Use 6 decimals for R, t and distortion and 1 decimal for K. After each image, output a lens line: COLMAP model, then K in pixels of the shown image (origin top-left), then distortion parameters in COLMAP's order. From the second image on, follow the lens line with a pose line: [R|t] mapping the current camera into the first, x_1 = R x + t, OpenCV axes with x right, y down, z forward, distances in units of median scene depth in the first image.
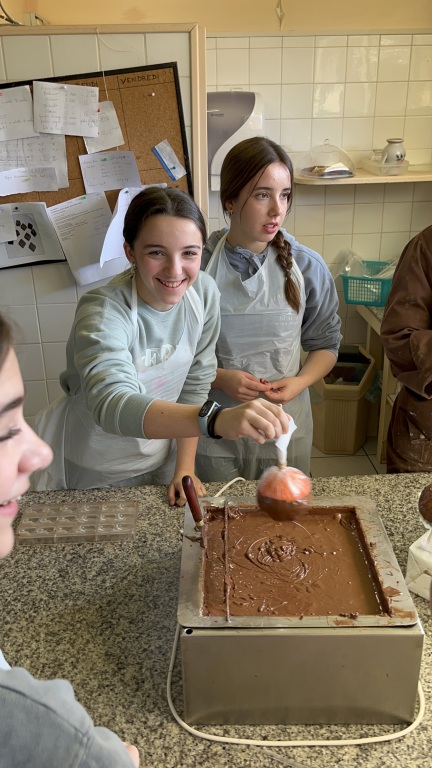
lens RADIAL K [[676.9, 0, 216.0], [0, 676.9, 384.0], [0, 0, 1]] dist [0.013793, 0.000377]
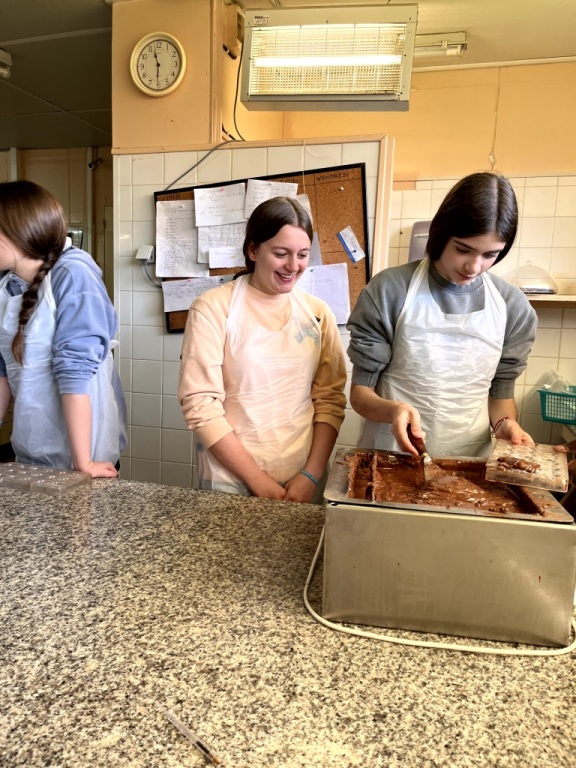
lens RADIAL K [[583.0, 0, 288.0], [0, 583.0, 384.0], [0, 0, 1]] dist [0.047921, -0.087266]
pose [[0.935117, 0.088906, -0.343003, 0.198654], [-0.182182, 0.950899, -0.250204, 0.163564], [0.303916, 0.296459, 0.905399, 0.162620]]
